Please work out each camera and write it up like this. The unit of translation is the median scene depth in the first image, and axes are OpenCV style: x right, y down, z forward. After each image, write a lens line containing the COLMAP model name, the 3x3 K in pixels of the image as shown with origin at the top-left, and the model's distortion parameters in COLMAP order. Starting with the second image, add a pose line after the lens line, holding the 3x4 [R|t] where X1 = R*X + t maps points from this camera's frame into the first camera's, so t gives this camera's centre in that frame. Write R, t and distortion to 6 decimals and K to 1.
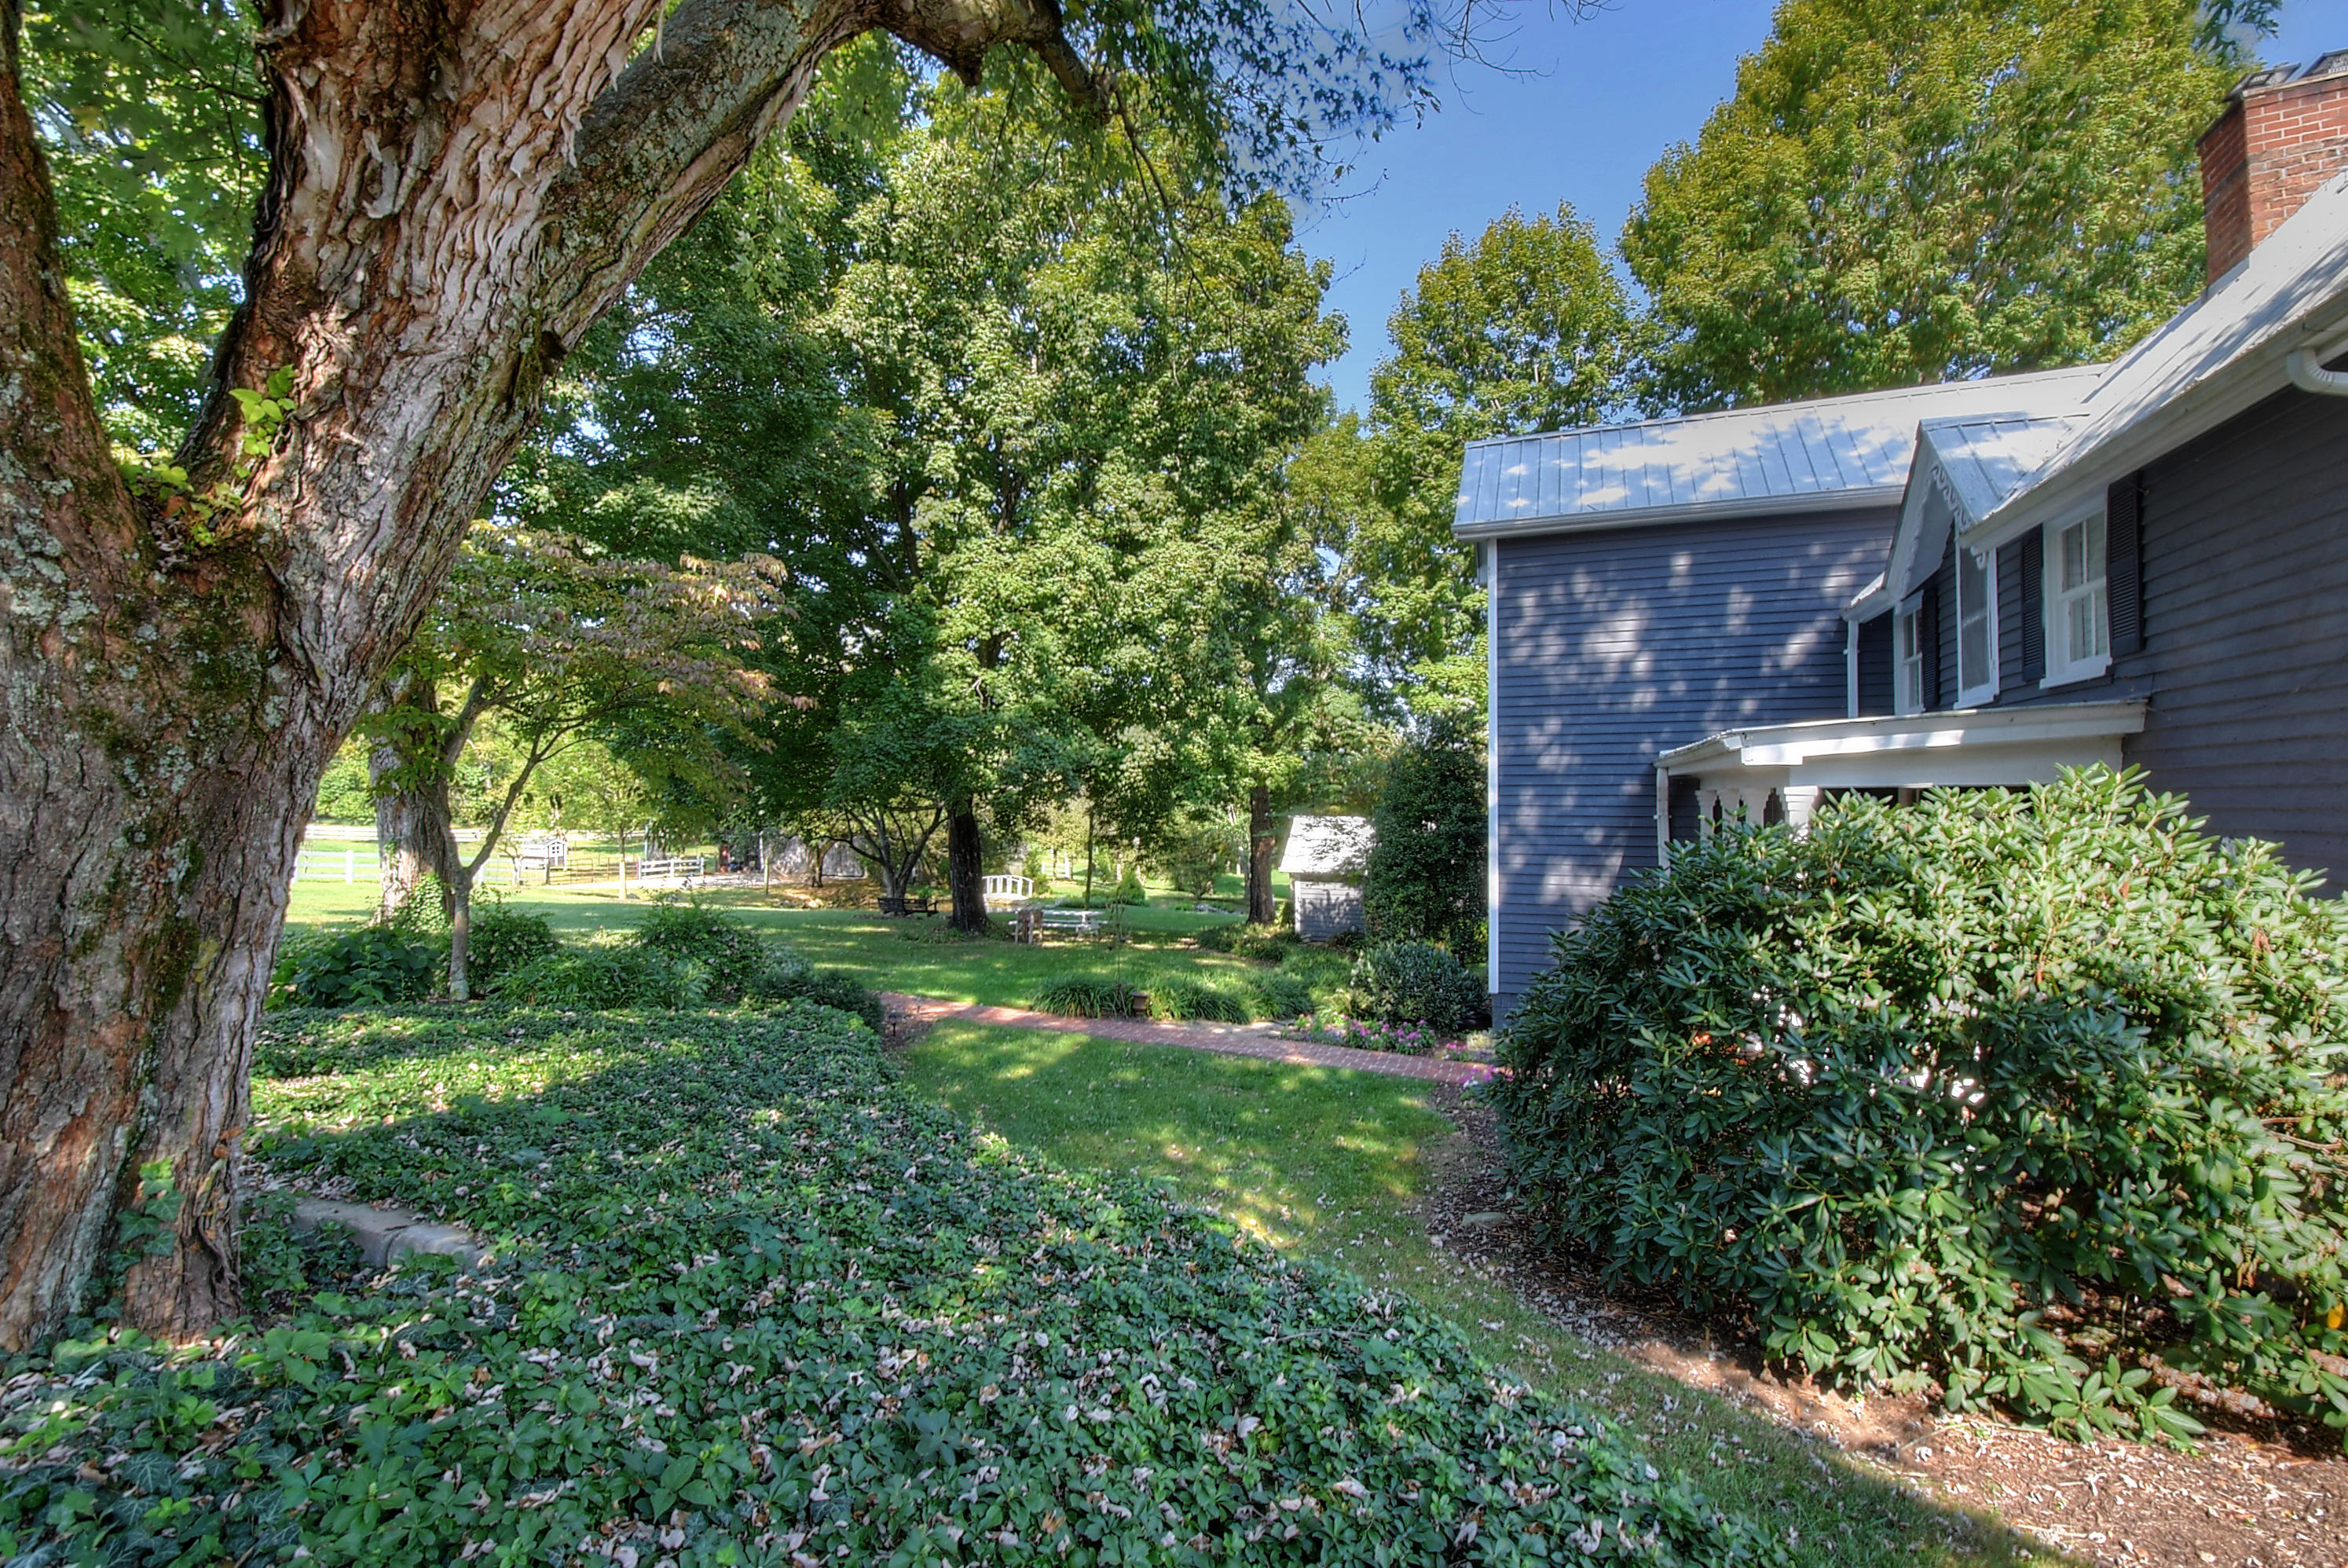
lens RADIAL K [[1064.0, 0, 1150.7], [0, 1064.0, 779.8], [0, 0, 1]] dist [-0.000576, -0.003283]
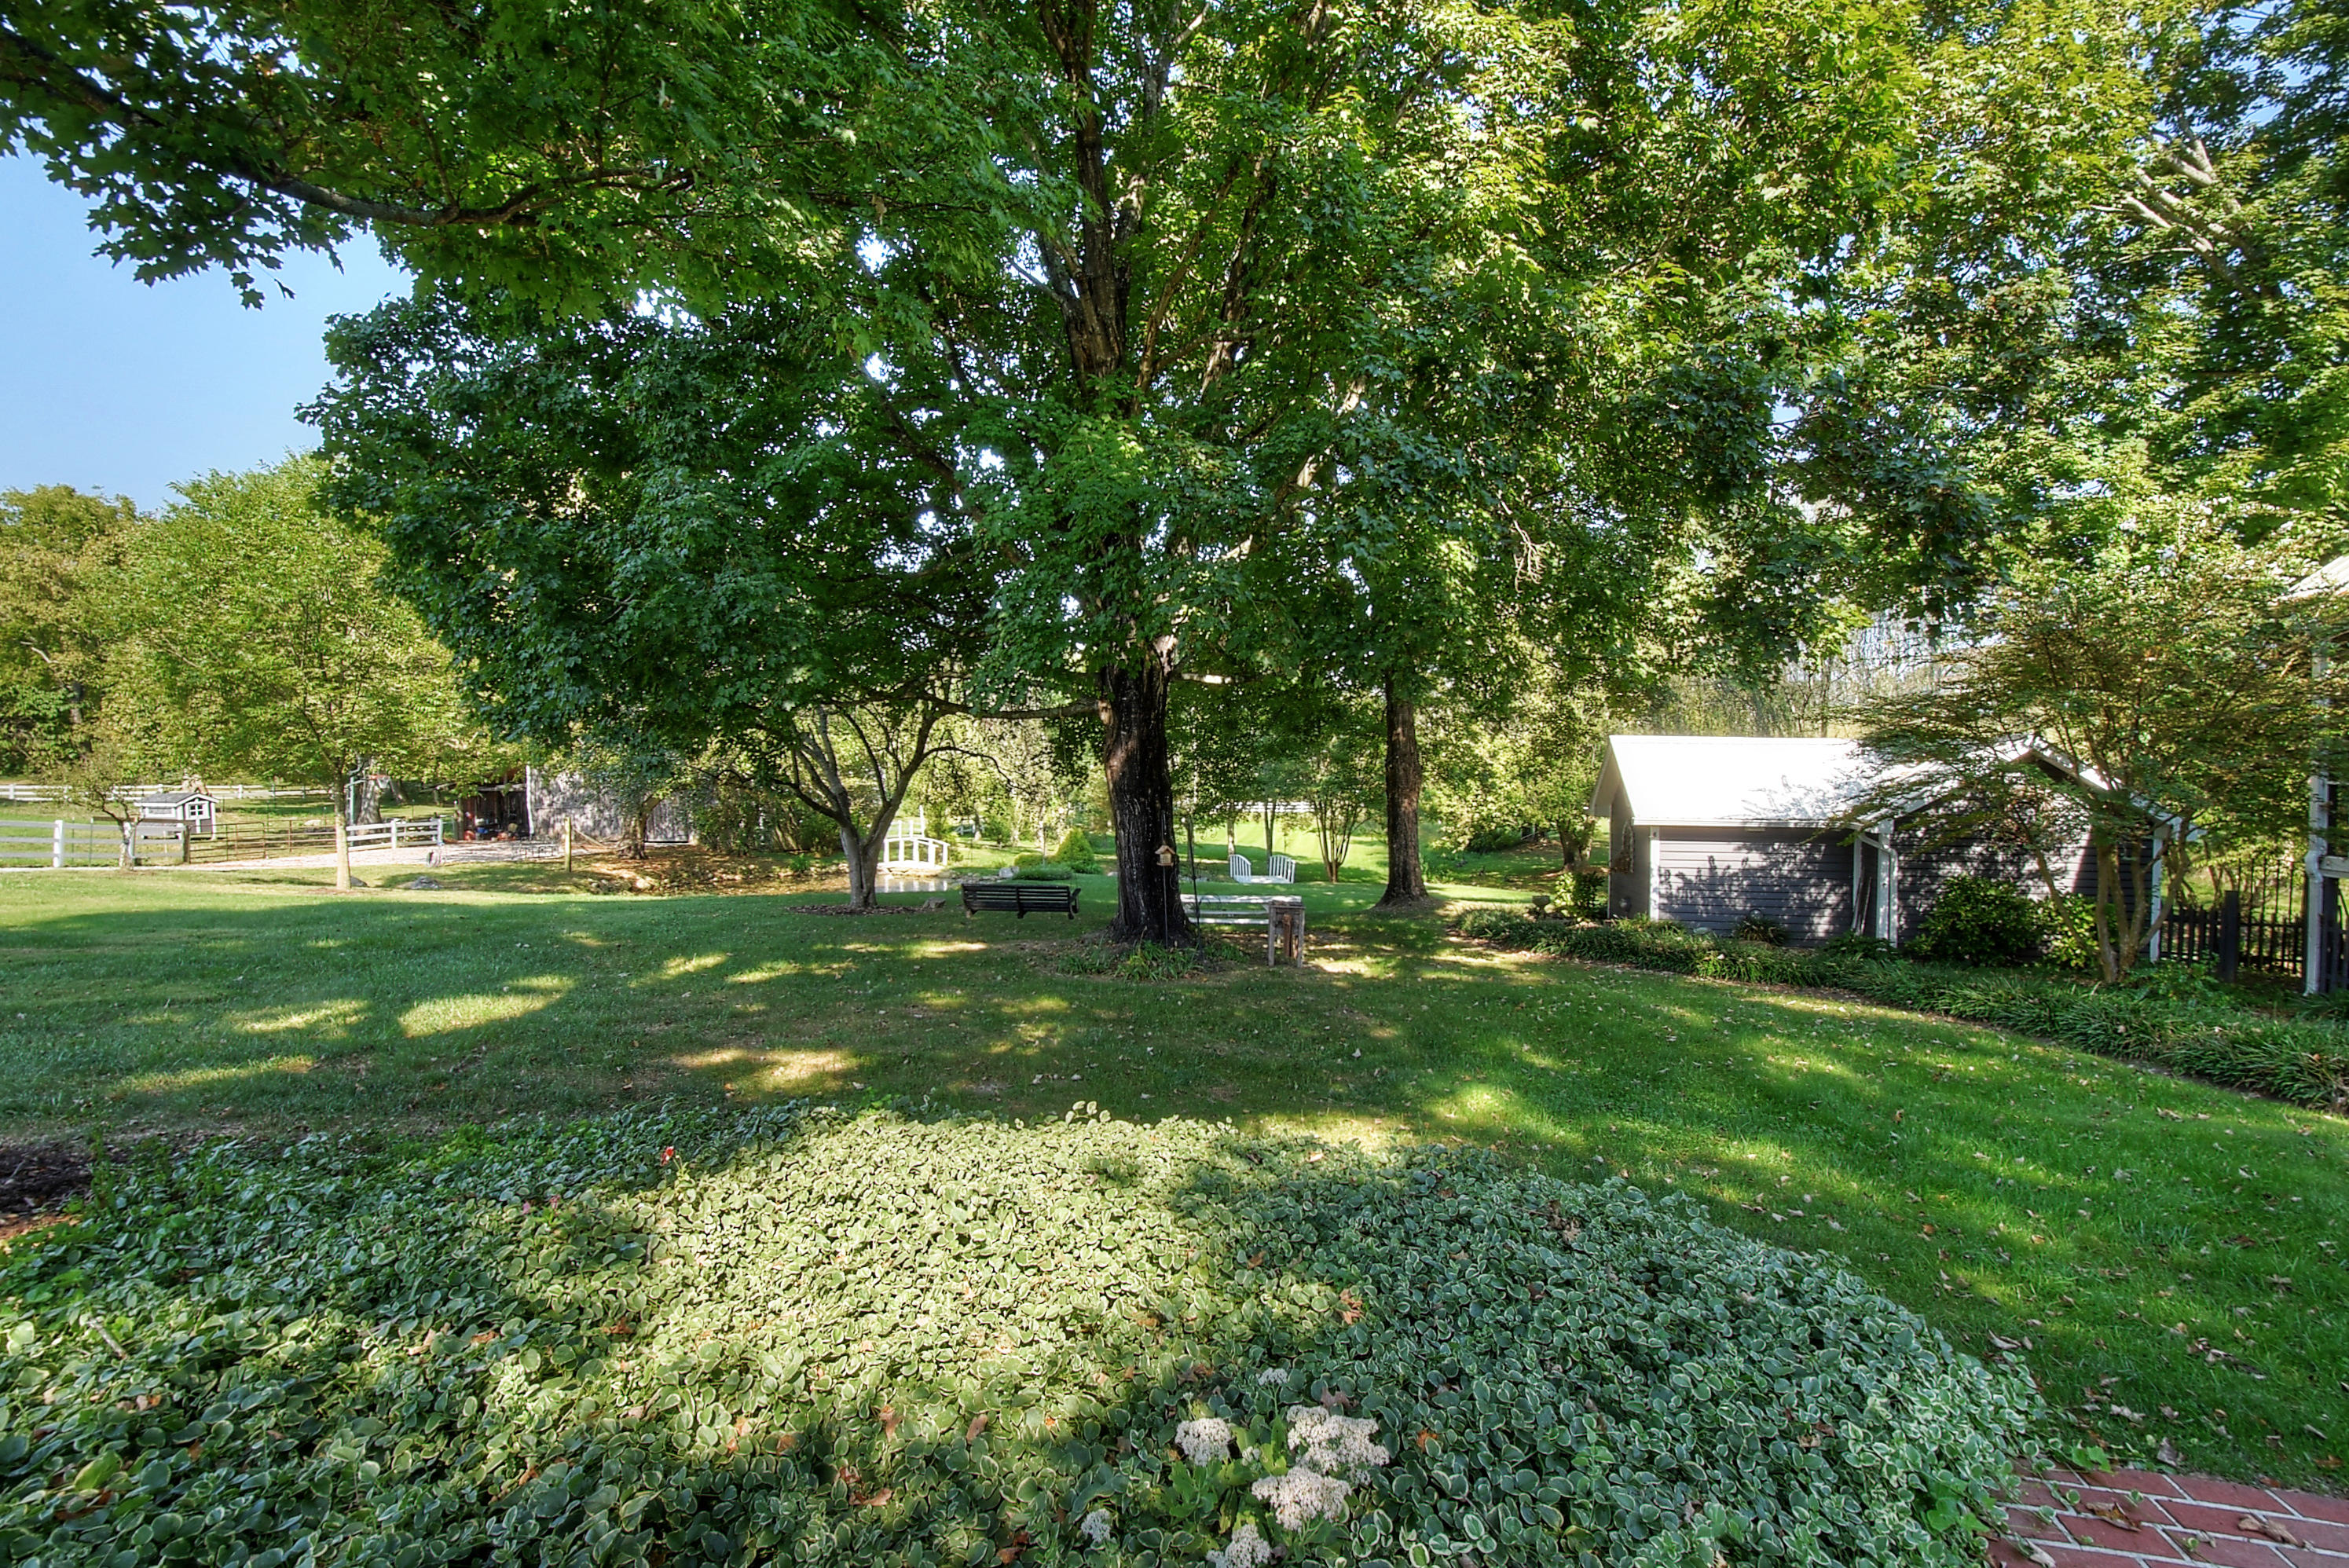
lens RADIAL K [[1064.4, 0, 1151.2], [0, 1064.4, 779.8], [0, 0, 1]] dist [-0.000576, -0.003283]
pose [[0.973885, -0.001537, 0.227036, -0.153280], [-0.007083, 0.999285, 0.037147, 0.021951], [-0.226931, -0.037785, 0.973178, 0.261196]]
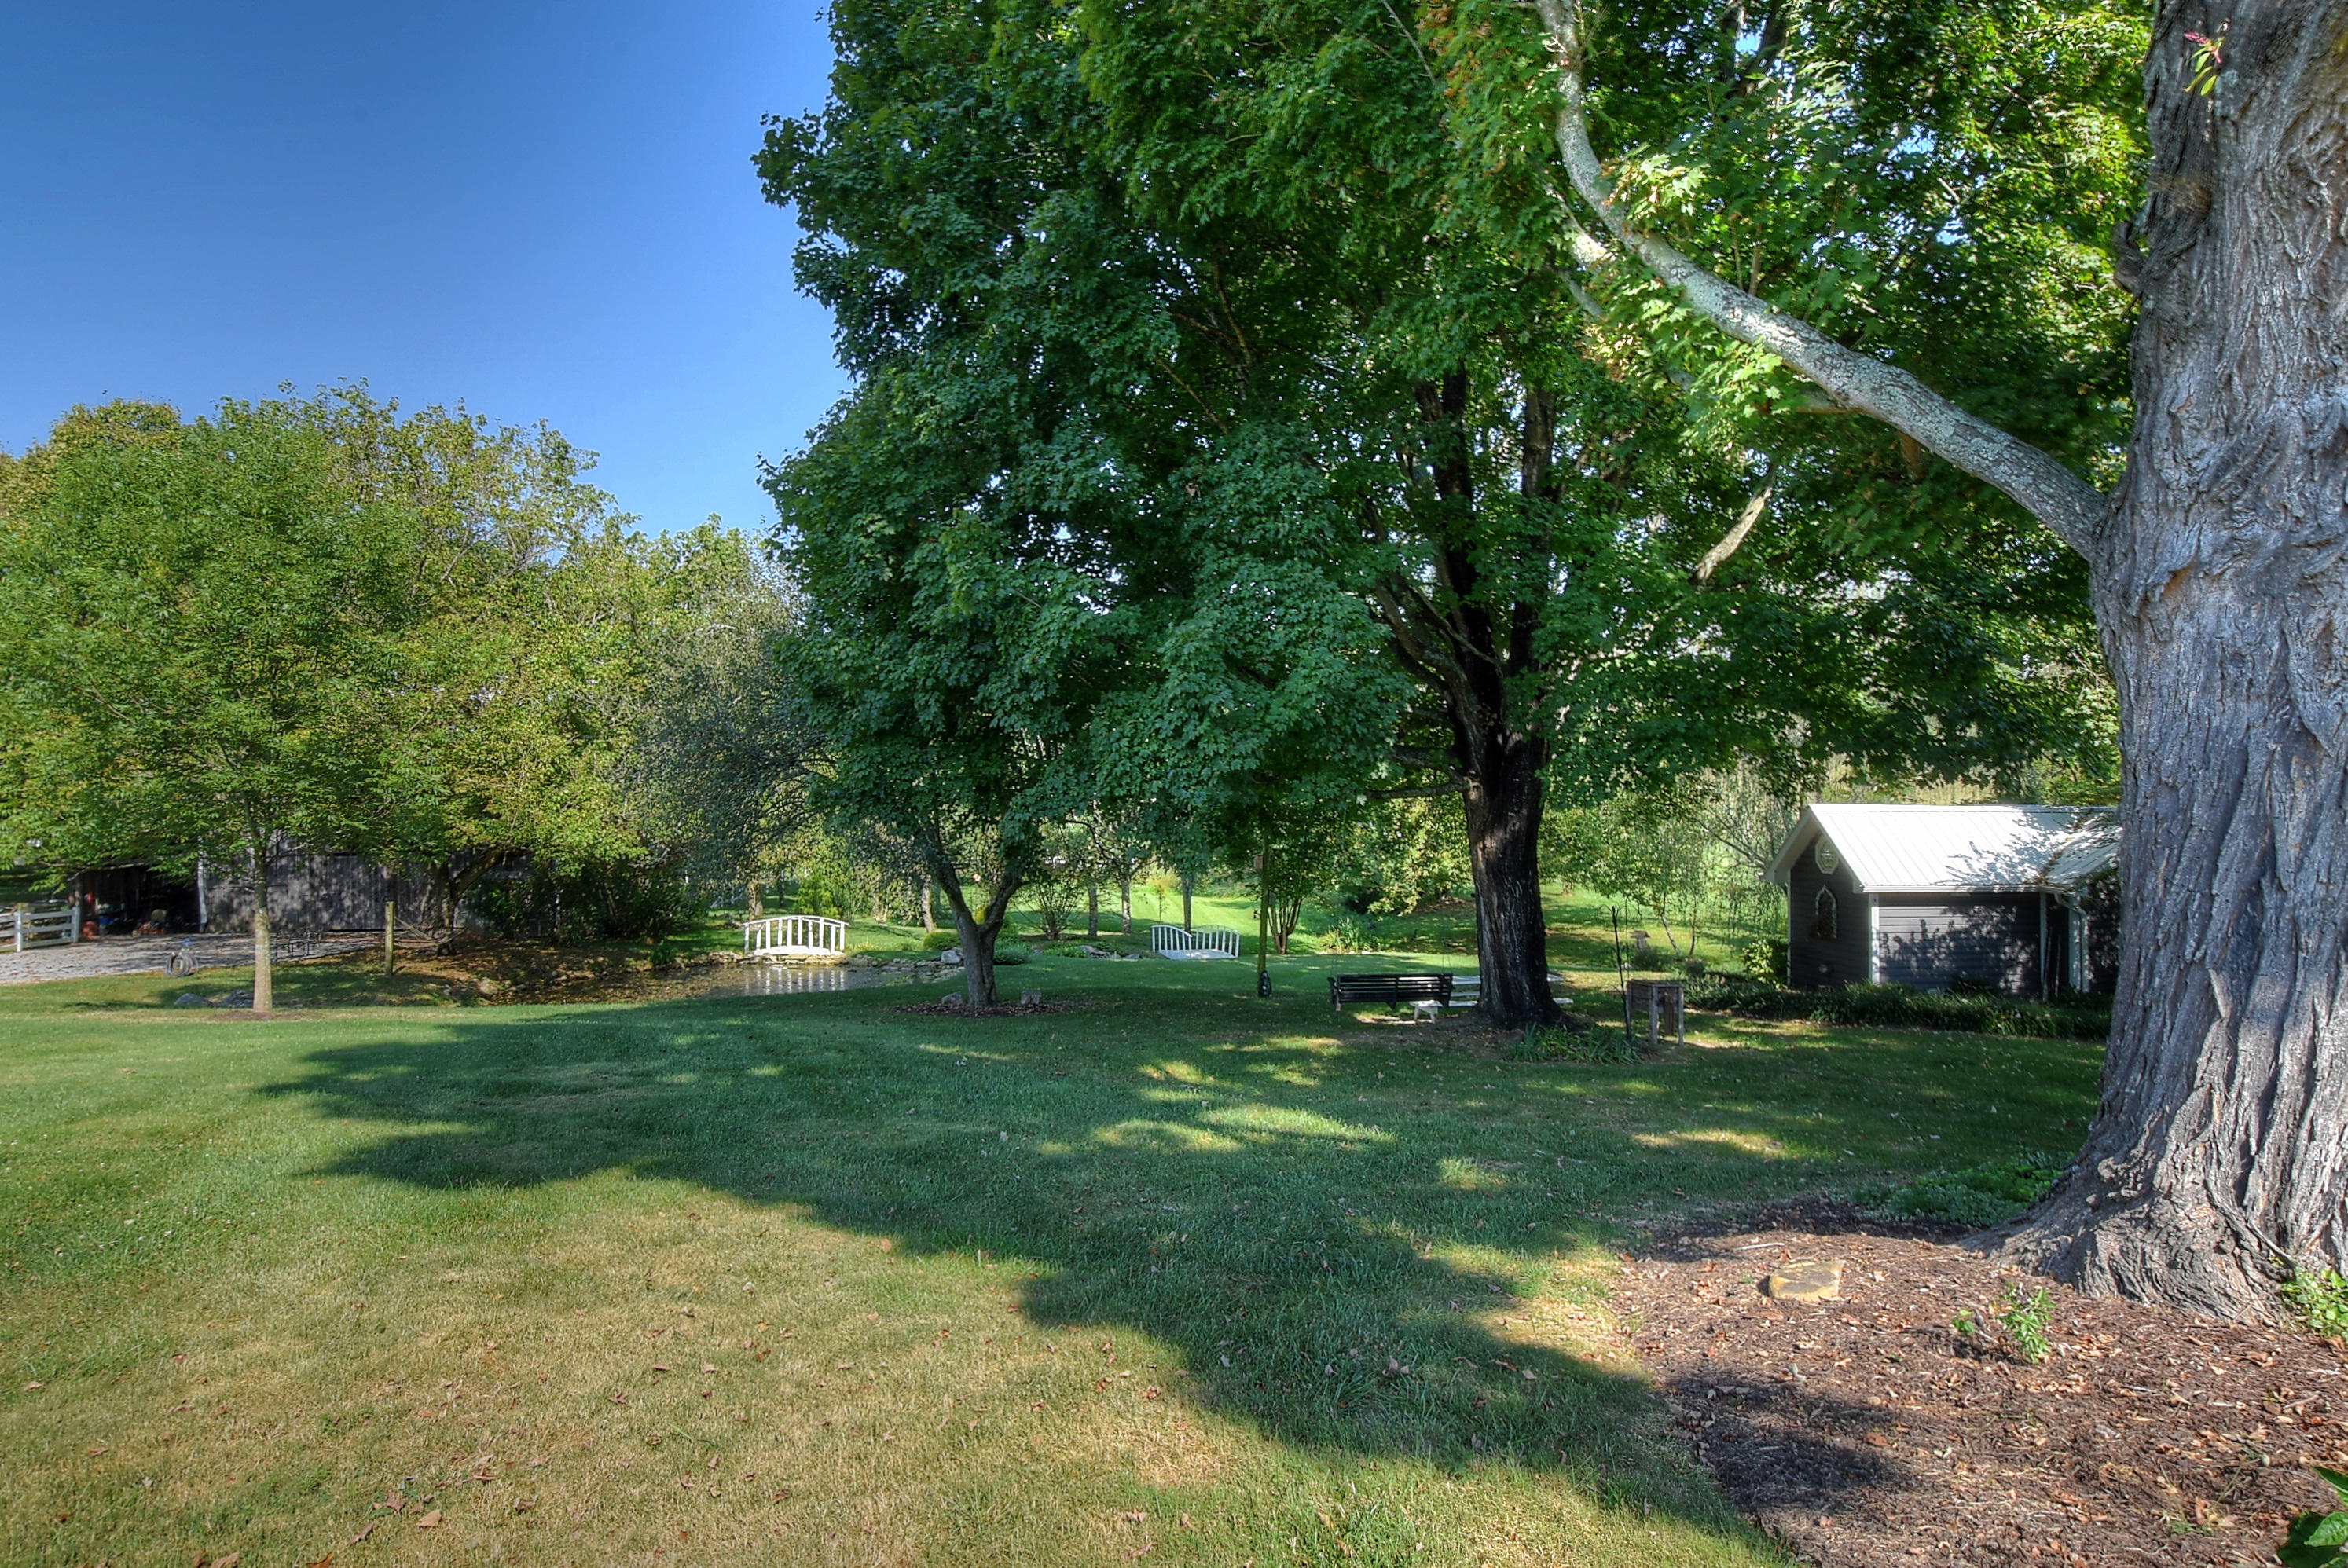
lens RADIAL K [[1260.2, 0, 1174.3], [0, 1260.2, 736.9], [0, 0, 1]] dist [0.001308, 0.000746]
pose [[0.860988, 0.028629, 0.507818, -0.332814], [-0.012257, 0.999293, -0.035556, 0.014384], [-0.508477, 0.024389, 0.860730, 0.309314]]
